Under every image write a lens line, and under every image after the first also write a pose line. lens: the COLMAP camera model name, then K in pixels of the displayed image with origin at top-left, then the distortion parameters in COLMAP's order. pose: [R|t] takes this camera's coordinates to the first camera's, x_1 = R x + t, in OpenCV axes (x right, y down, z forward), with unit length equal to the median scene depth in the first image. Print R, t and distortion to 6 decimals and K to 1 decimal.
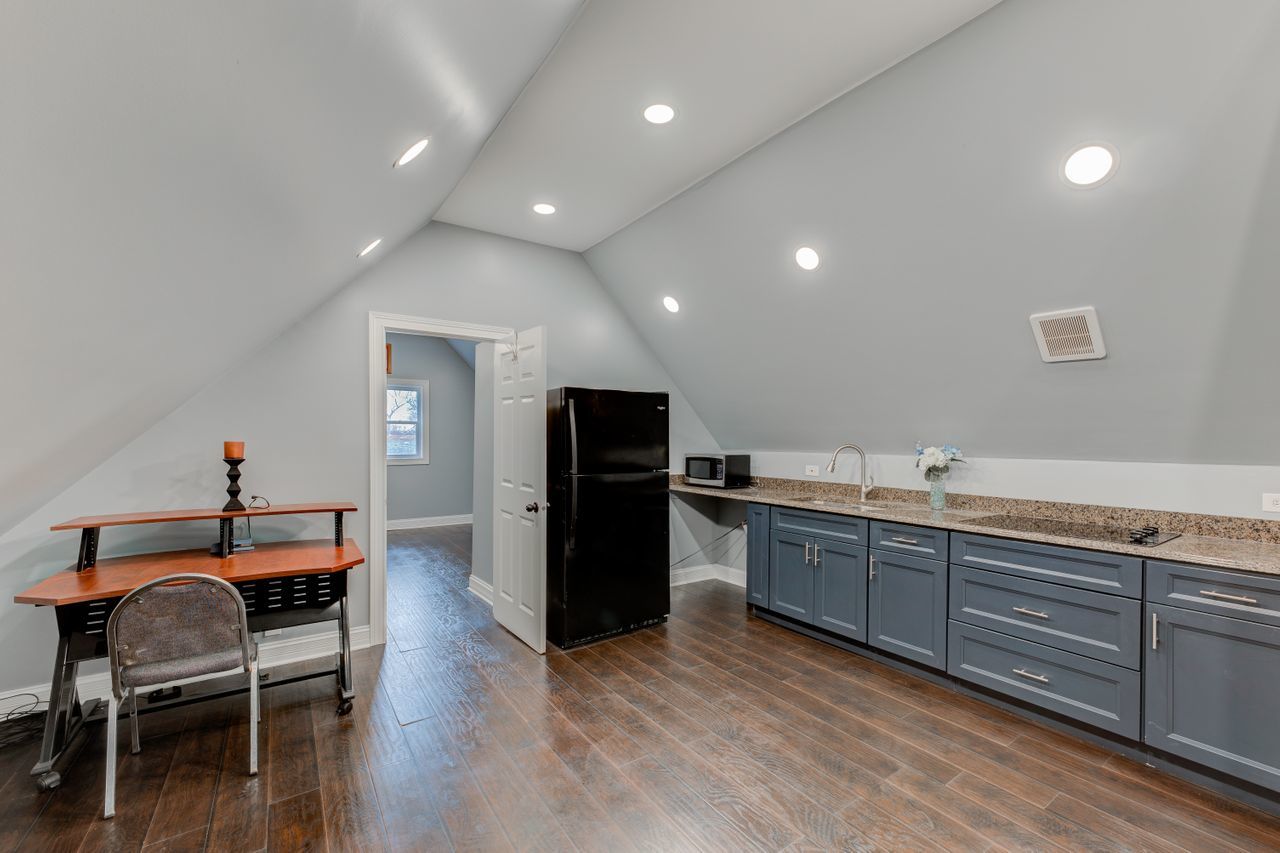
lens RADIAL K [[517.2, 0, 640.7], [0, 517.2, 436.2], [0, 0, 1]] dist [0.001507, -0.000145]
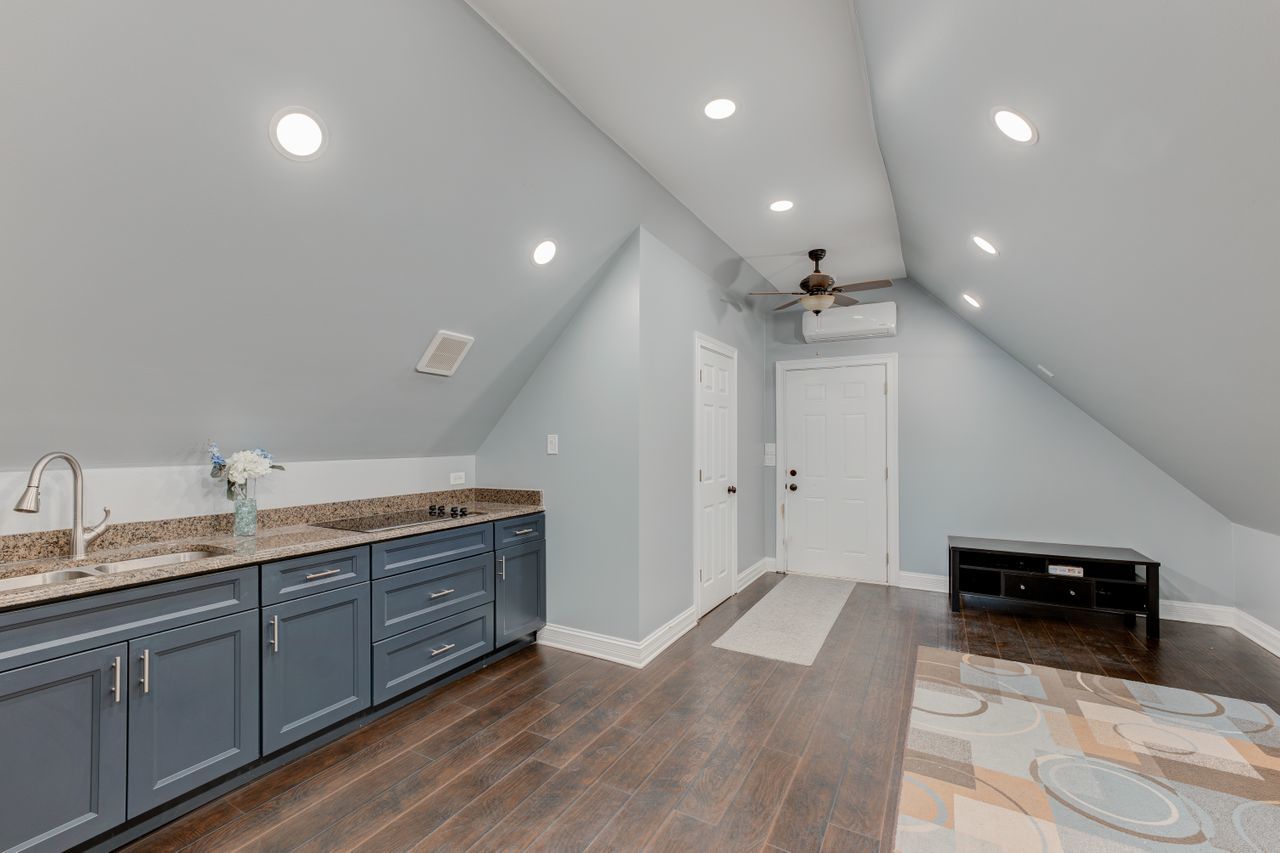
lens RADIAL K [[517.2, 0, 642.4], [0, 517.2, 431.2], [0, 0, 1]] dist [0.001507, -0.000145]
pose [[-0.428563, 0.014151, 0.903401, -0.395970], [-0.000976, 0.999870, -0.016125, 0.004654], [-0.903511, -0.007792, -0.428493, 0.949973]]
